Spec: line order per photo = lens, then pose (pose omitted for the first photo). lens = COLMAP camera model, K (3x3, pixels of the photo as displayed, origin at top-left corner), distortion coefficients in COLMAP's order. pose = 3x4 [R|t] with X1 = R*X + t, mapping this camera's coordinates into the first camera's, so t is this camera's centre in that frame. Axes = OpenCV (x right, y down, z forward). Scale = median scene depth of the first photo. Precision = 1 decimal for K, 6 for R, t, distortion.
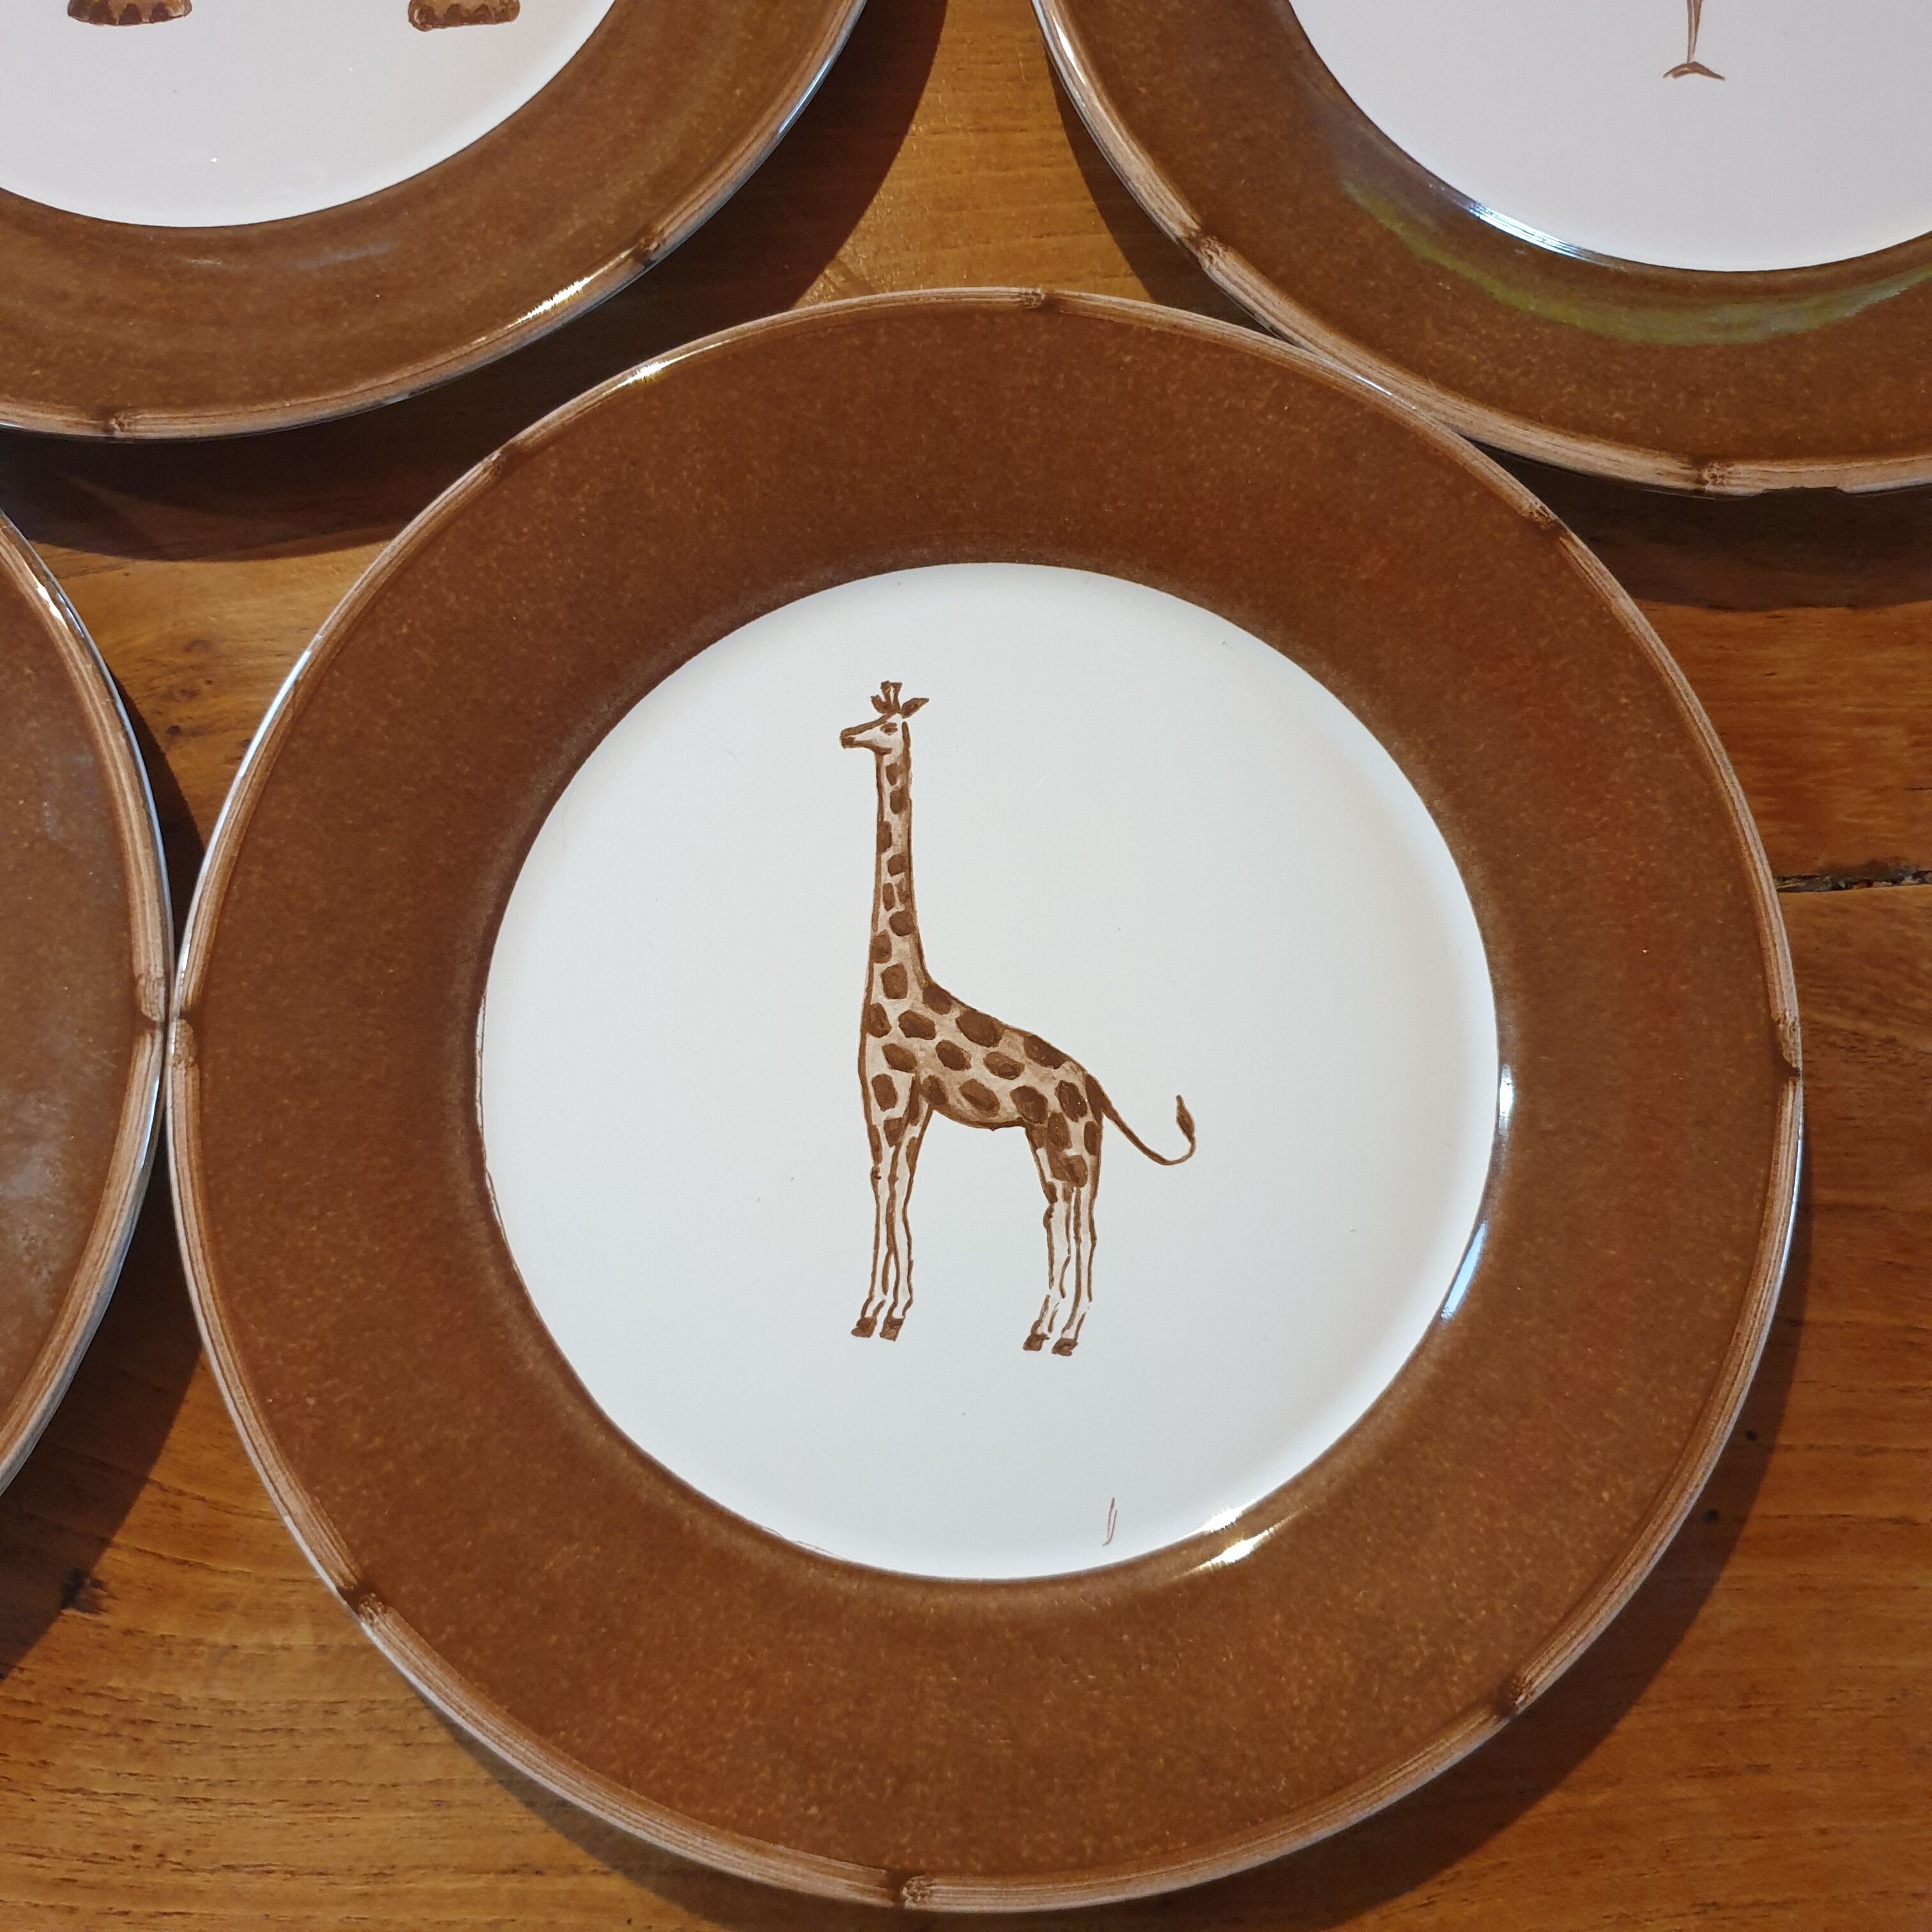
lens RADIAL K [[3084.0, 0, 975.6], [0, 3084.0, 962.6], [0, 0, 1]] dist [0.800768, -3.246222]
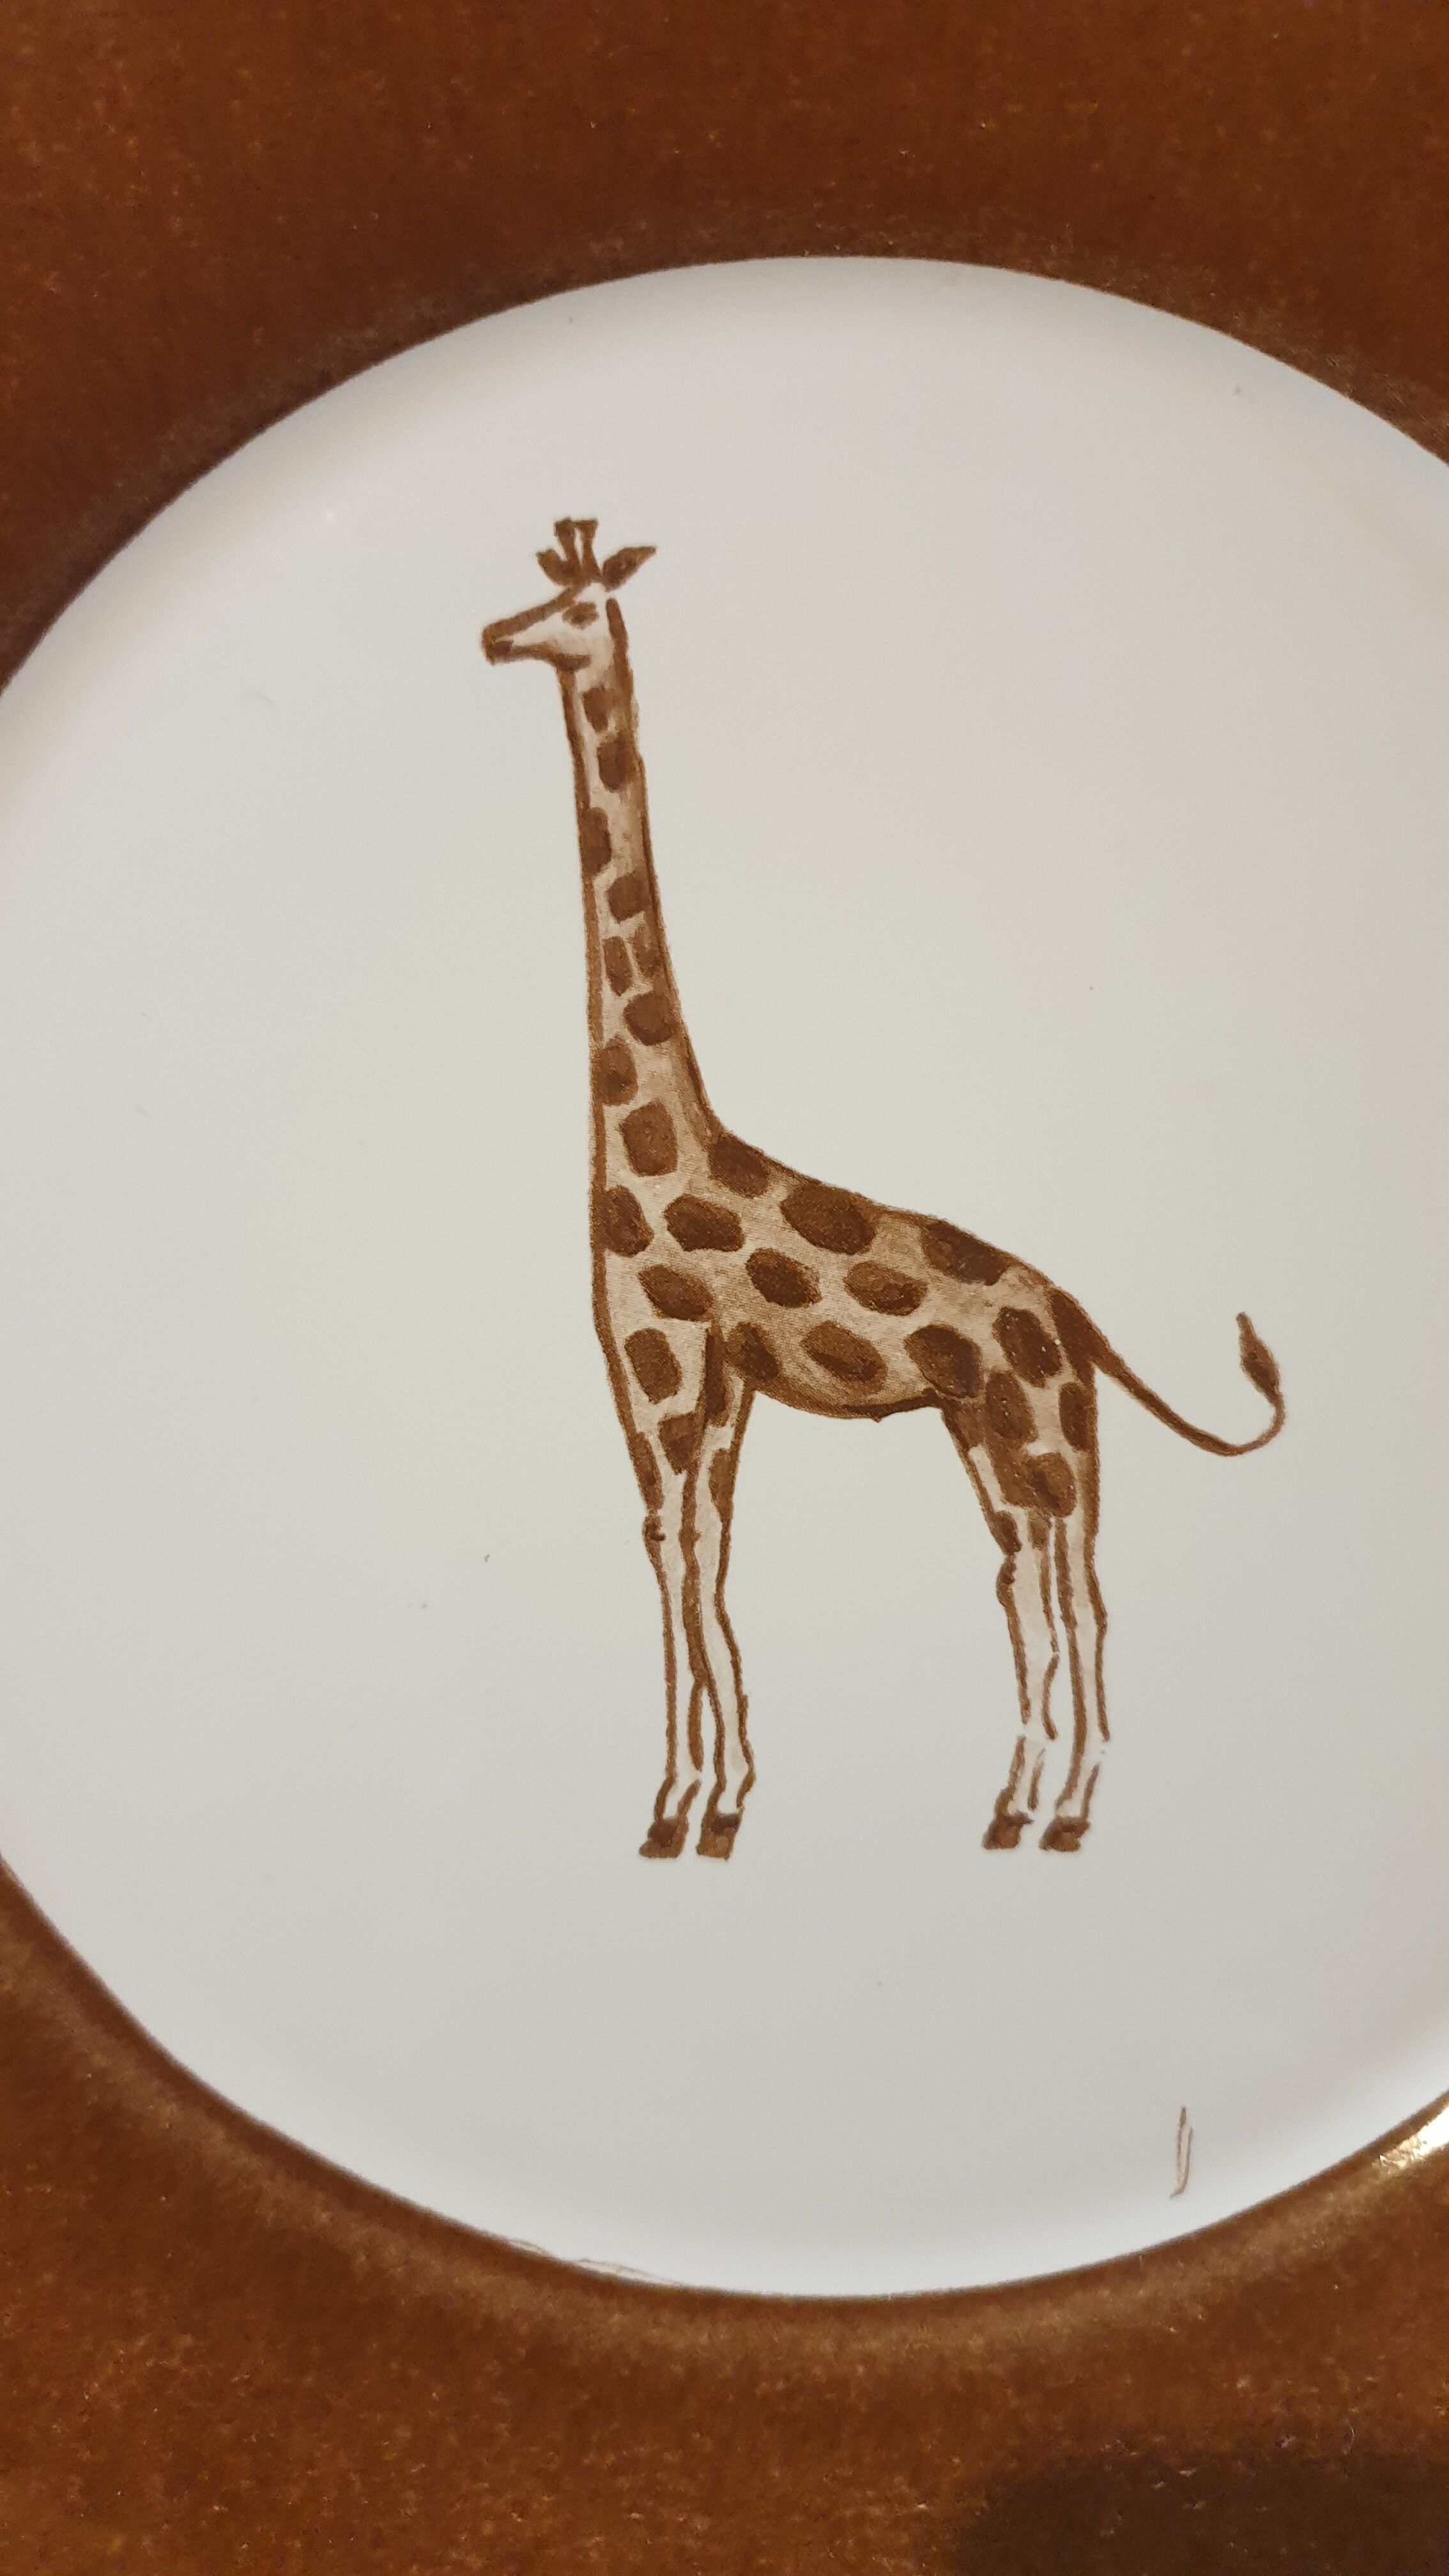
lens RADIAL K [[1990.6, 0, 782.5], [0, 1990.6, 1302.8], [0, 0, 1]] dist [0.136432, -0.378363]
pose [[0.993133, -0.102319, 0.056719, -0.026051], [0.091845, 0.982223, 0.163713, -0.018677], [-0.072461, -0.157379, 0.984876, 0.684768]]
